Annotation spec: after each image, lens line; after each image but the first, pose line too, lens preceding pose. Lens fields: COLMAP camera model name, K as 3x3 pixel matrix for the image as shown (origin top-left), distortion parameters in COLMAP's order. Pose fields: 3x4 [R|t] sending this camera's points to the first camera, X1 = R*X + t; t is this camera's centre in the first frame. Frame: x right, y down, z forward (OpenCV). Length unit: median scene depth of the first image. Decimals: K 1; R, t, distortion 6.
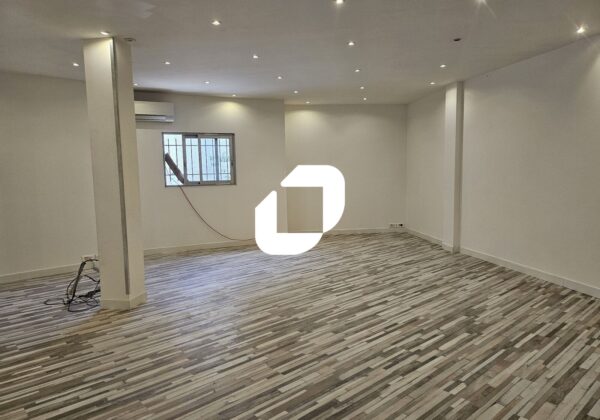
lens RADIAL K [[423.4, 0, 299.9], [0, 423.4, 210.9], [0, 0, 1]] dist [0.047691, -0.054404]
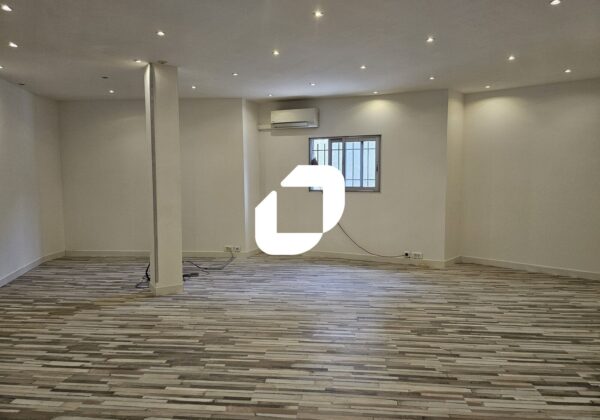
lens RADIAL K [[423.4, 0, 301.0], [0, 423.4, 207.6], [0, 0, 1]] dist [0.047691, -0.054404]
pose [[0.674375, 0.078895, -0.734162, 0.658392], [-0.086147, 0.995892, 0.027889, -0.069222], [0.733346, 0.044438, 0.678402, 0.471245]]
